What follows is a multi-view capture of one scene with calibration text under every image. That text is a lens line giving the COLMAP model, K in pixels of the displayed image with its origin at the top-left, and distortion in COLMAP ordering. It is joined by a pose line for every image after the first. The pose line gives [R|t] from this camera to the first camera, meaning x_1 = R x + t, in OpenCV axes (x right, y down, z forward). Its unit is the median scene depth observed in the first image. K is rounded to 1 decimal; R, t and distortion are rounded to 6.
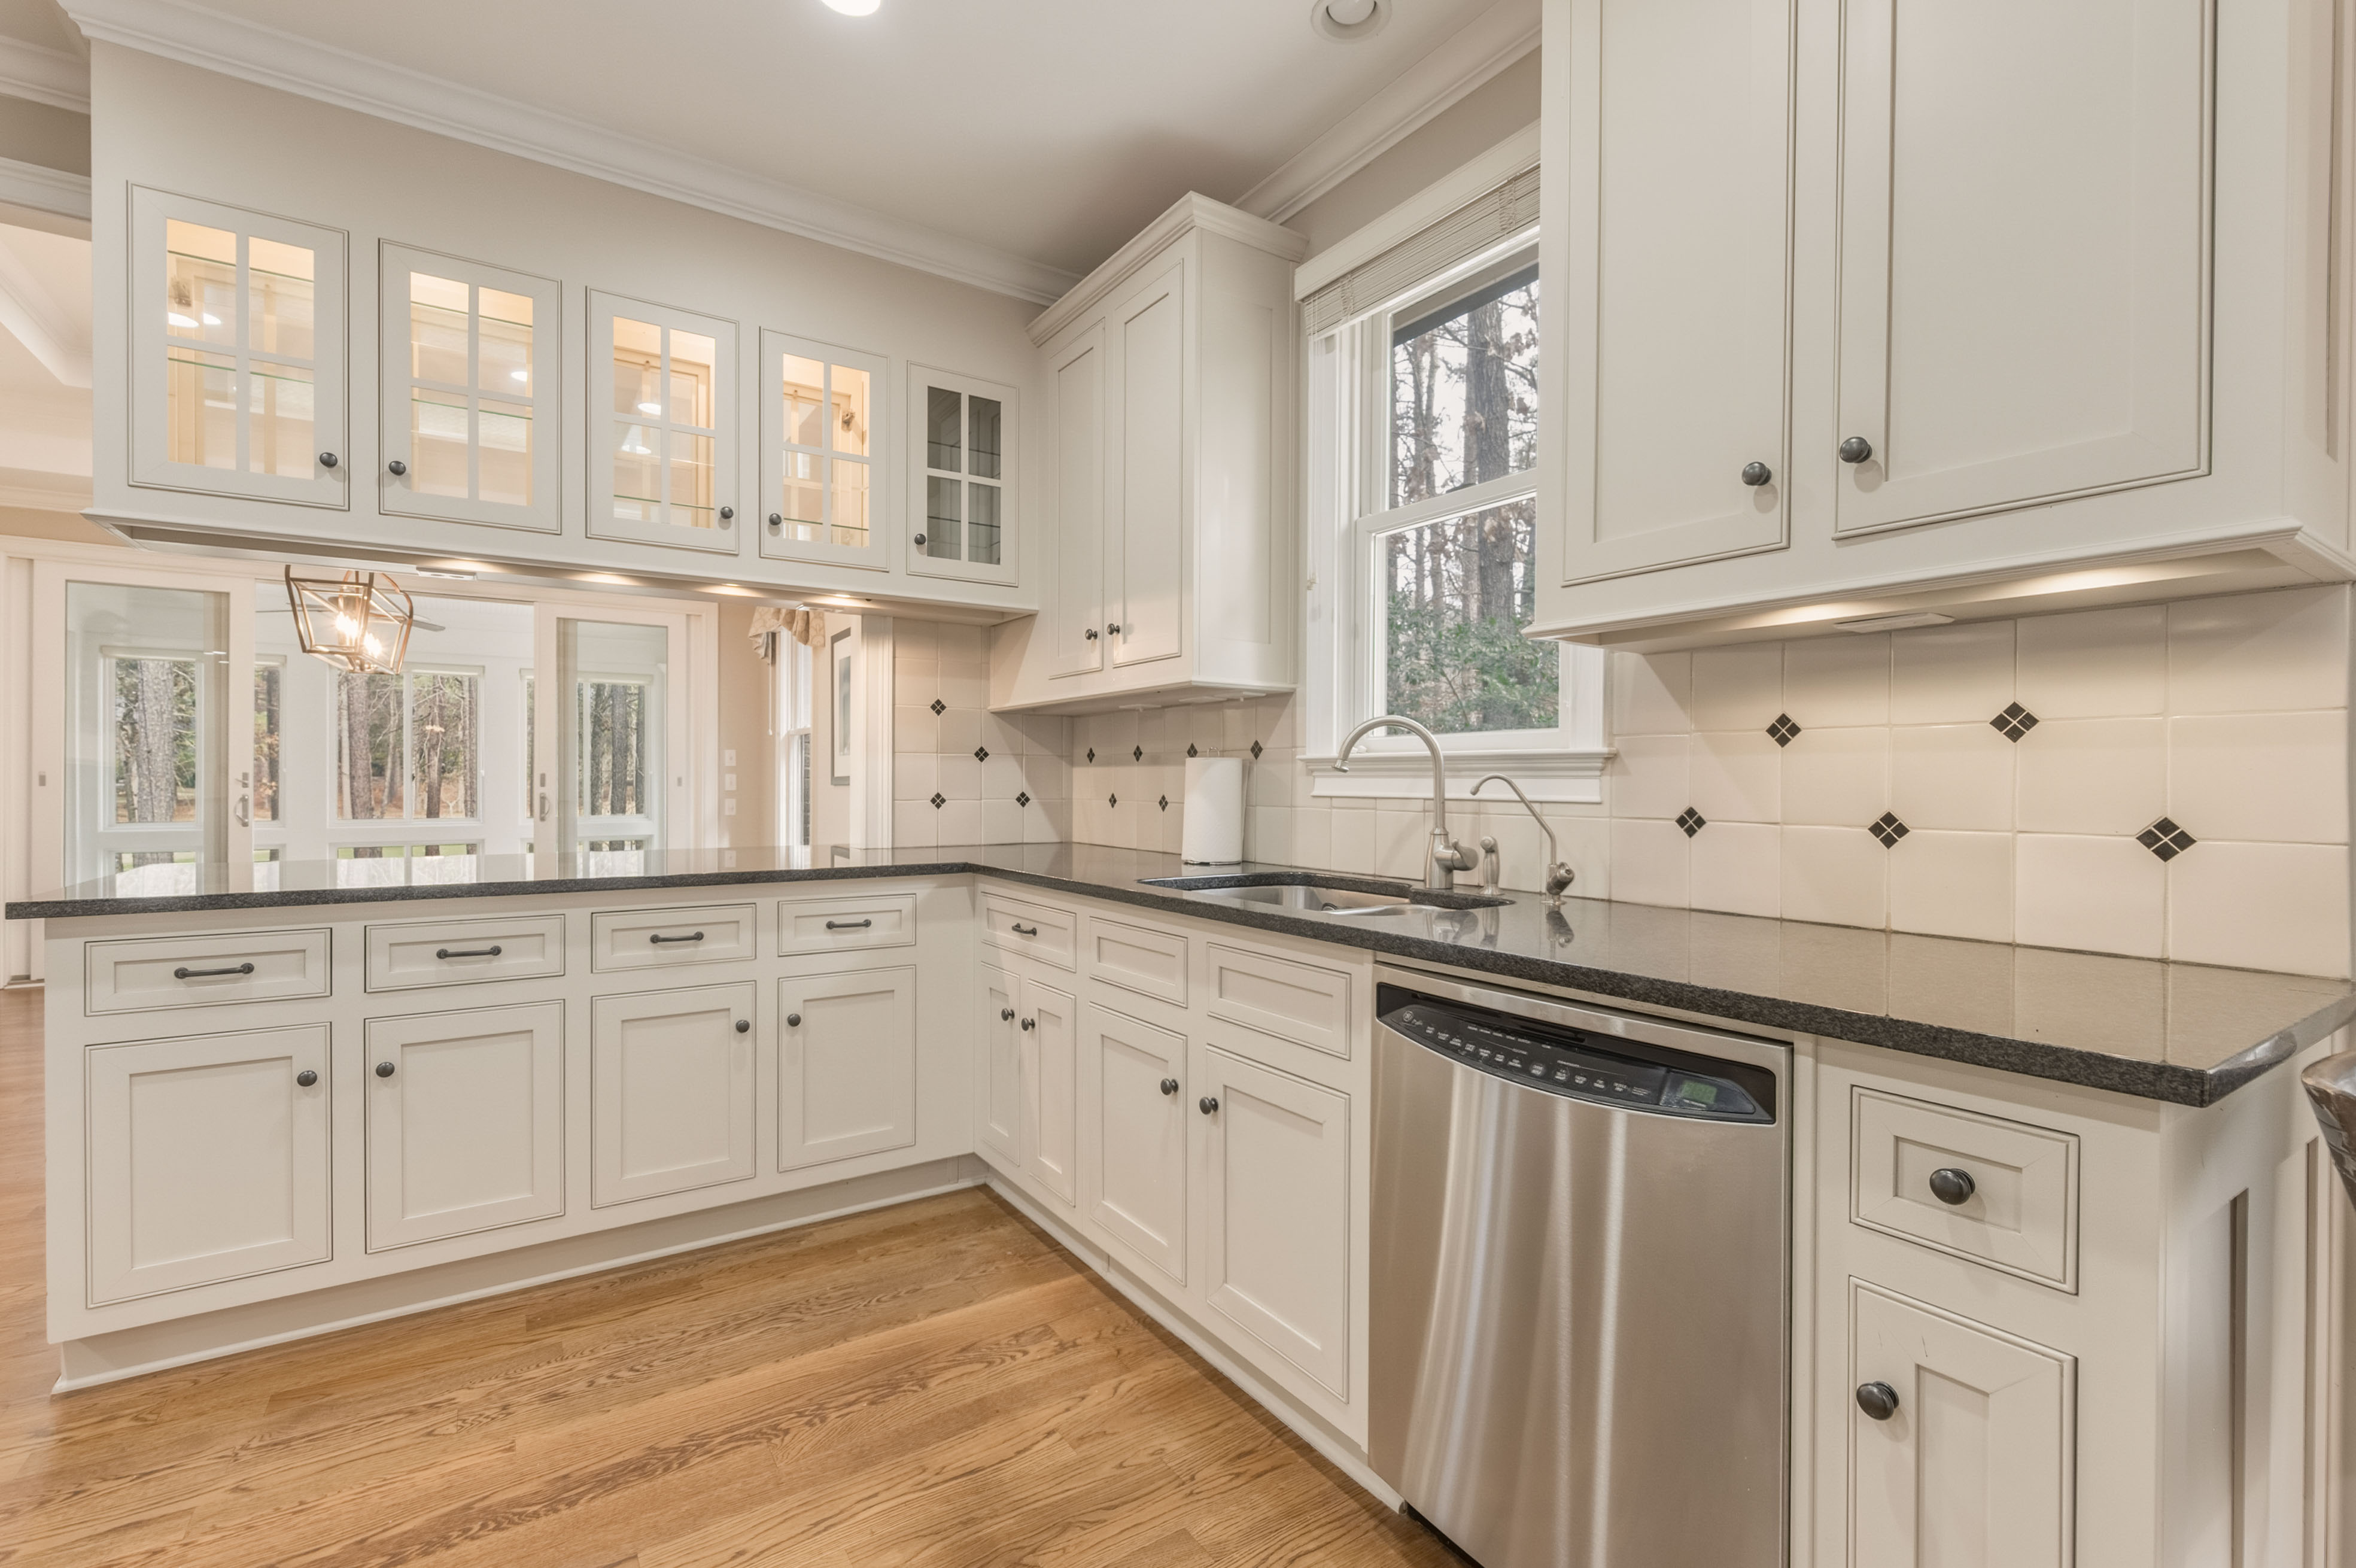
lens RADIAL K [[1044.0, 0, 1182.0], [0, 1044.0, 785.8], [0, 0, 1]] dist [0.003902, -0.000693]
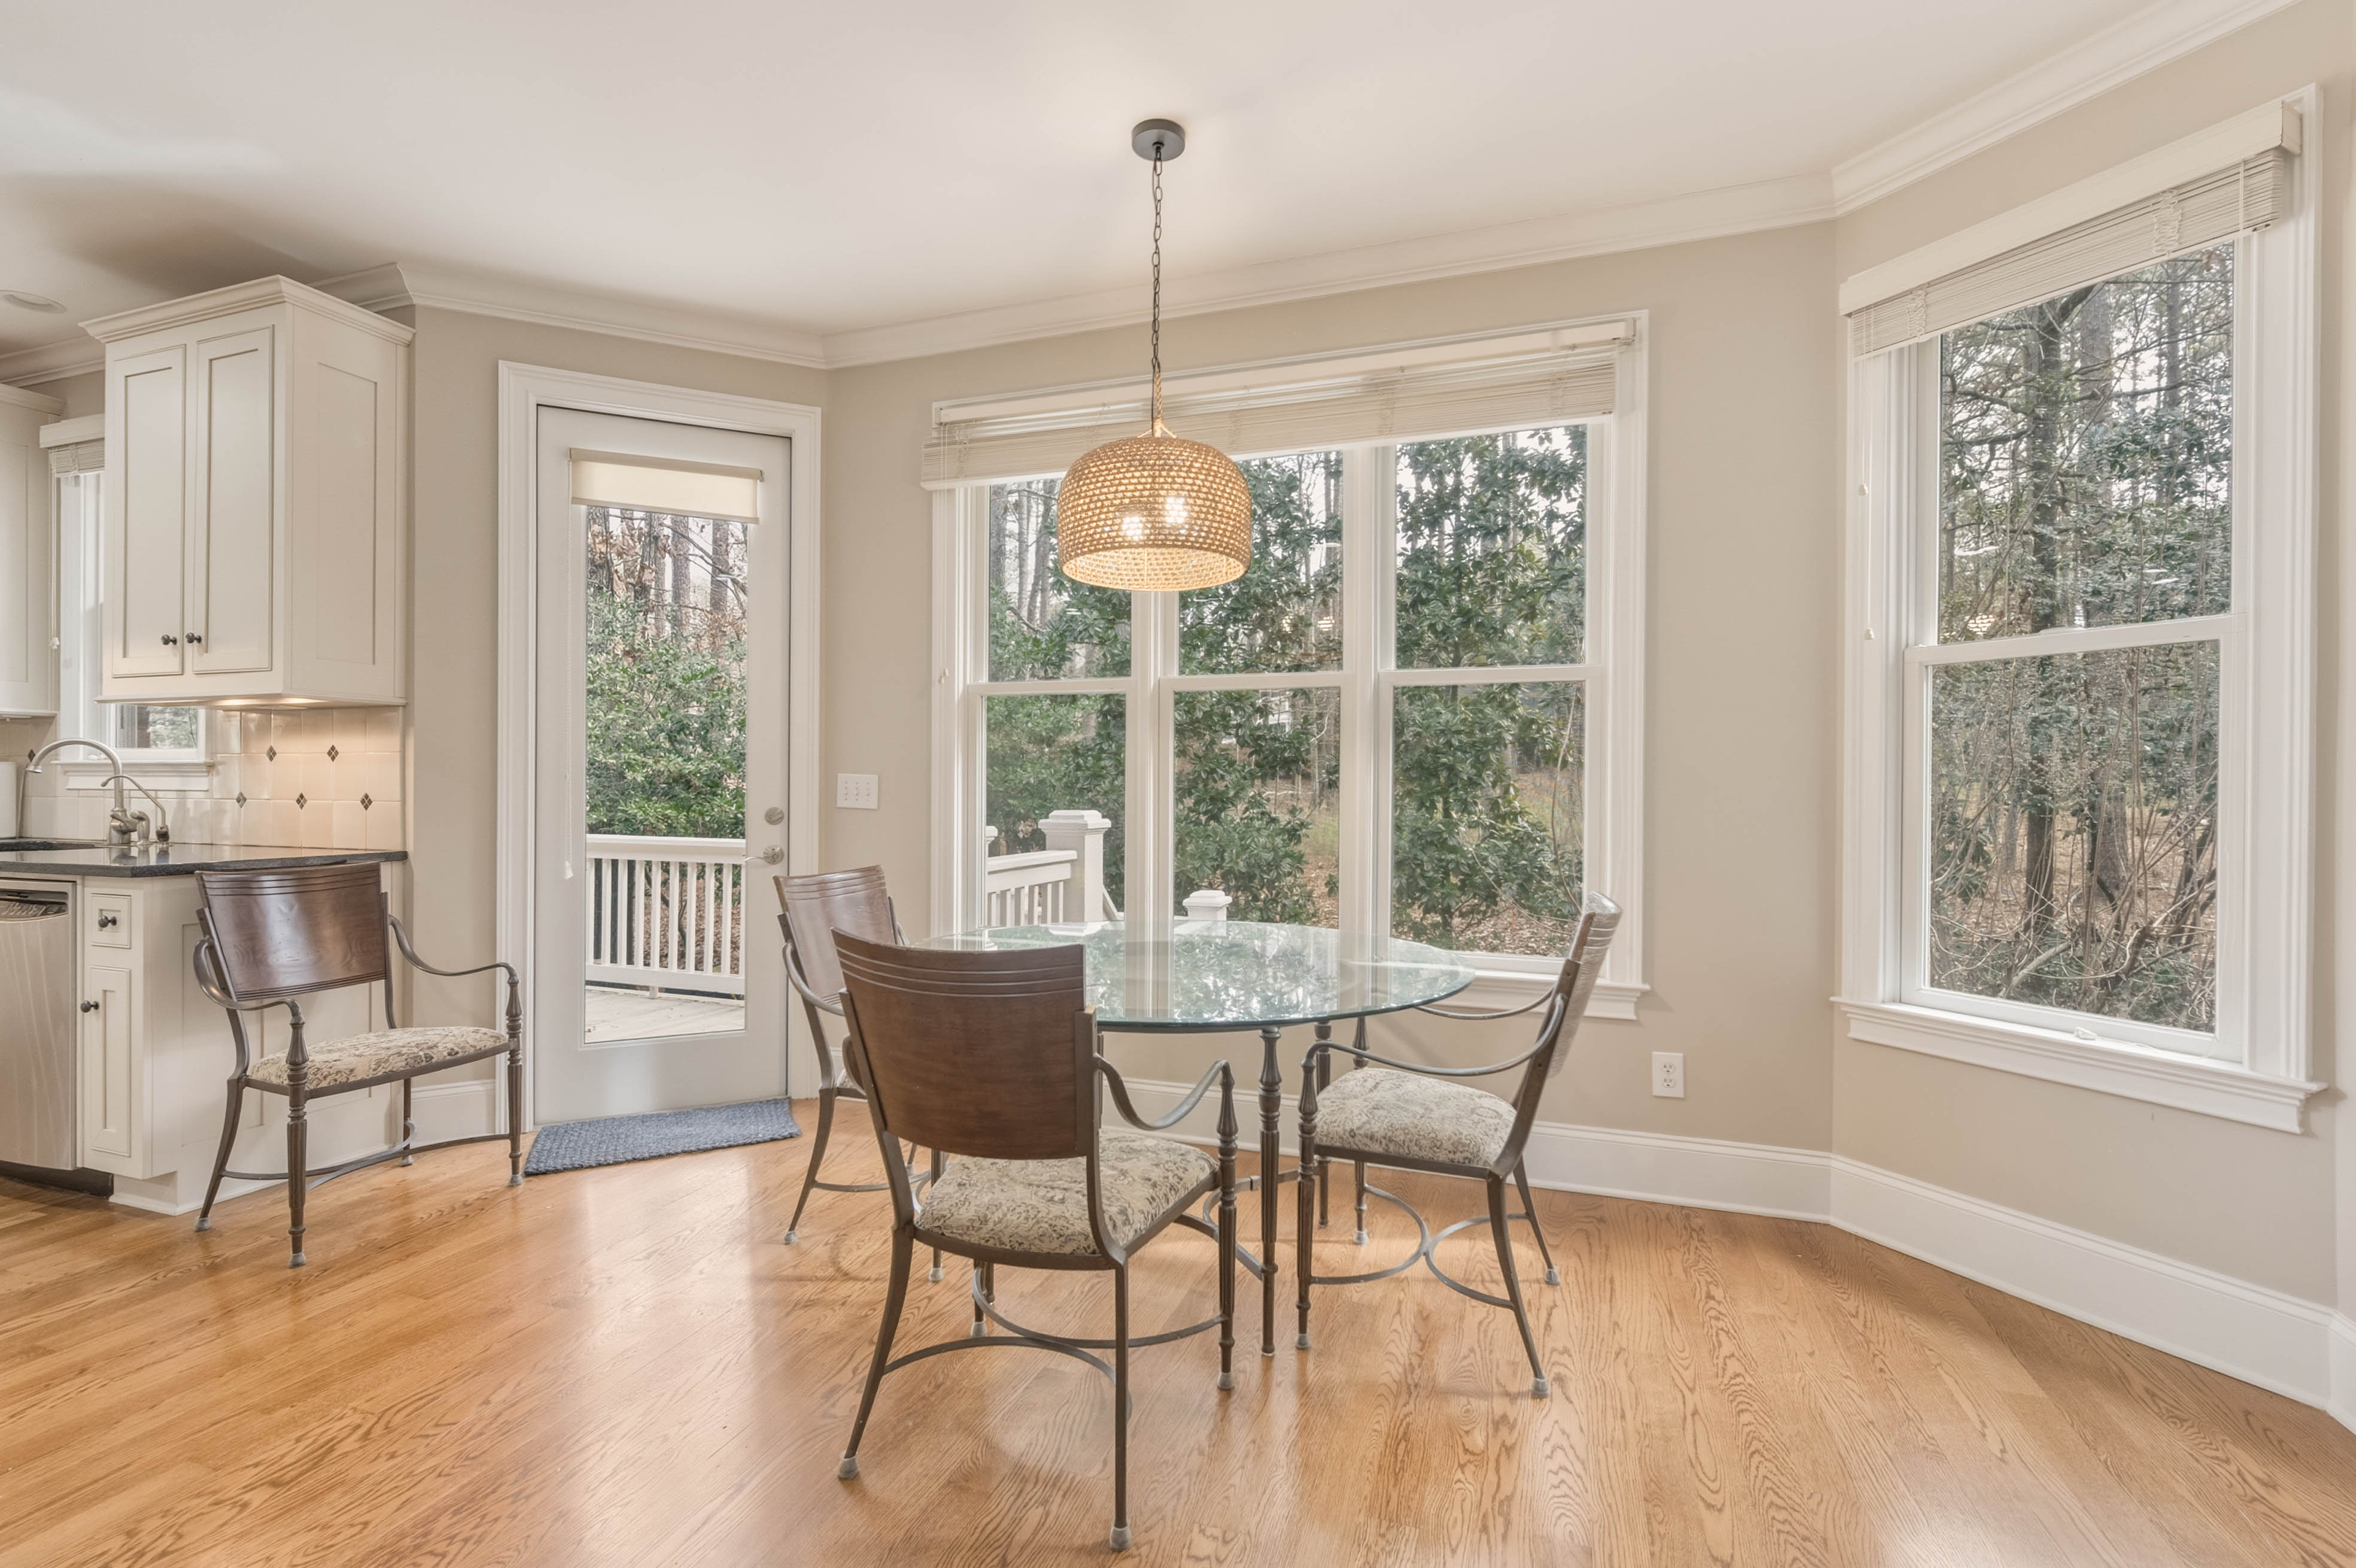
lens RADIAL K [[1043.4, 0, 1184.7], [0, 1043.4, 780.9], [0, 0, 1]] dist [0.002873, -0.000192]
pose [[0.802905, -0.000529, 0.596107, 0.505684], [0.002029, 0.999996, -0.001845, 0.004902], [-0.596104, 0.002691, 0.802903, -1.092127]]
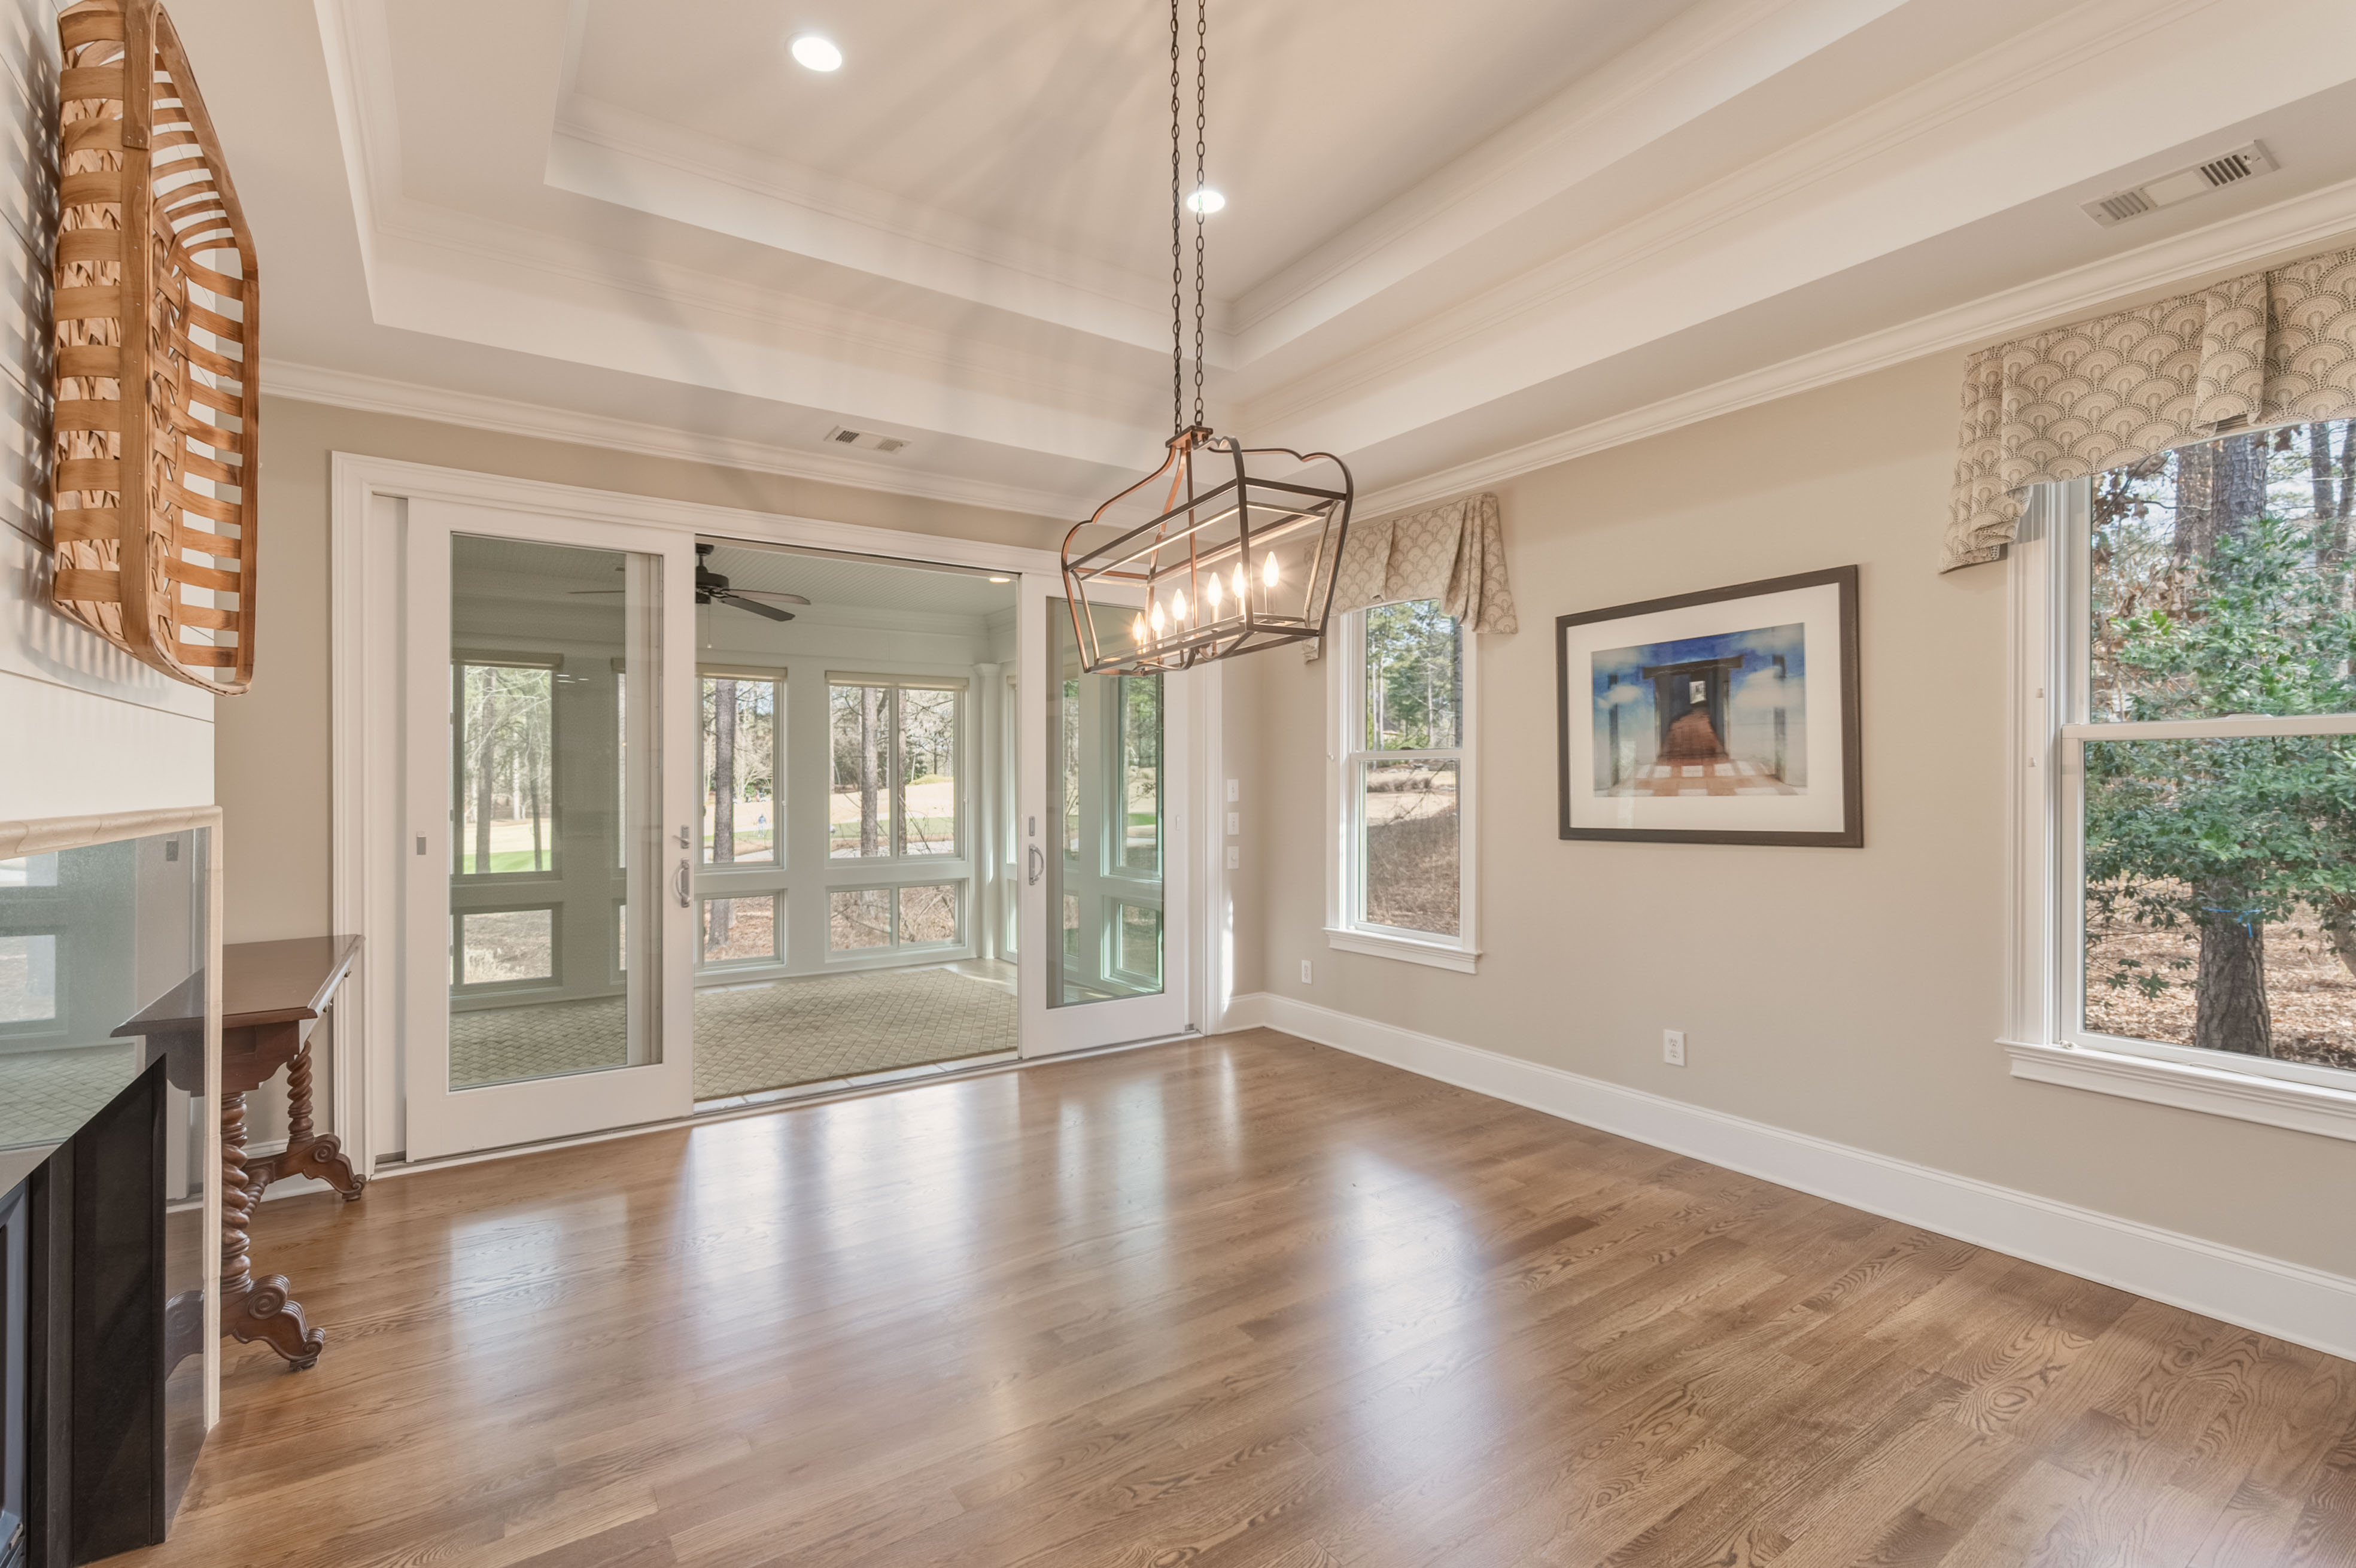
lens RADIAL K [[1041.6, 0, 1180.9], [0, 1041.6, 789.5], [0, 0, 1]] dist [0.001239, 0.000006]
pose [[0.999943, -0.004691, 0.009608, -1.376216], [0.004688, 0.999989, 0.000389, -0.080600], [-0.009610, -0.000344, 0.999954, 0.789785]]
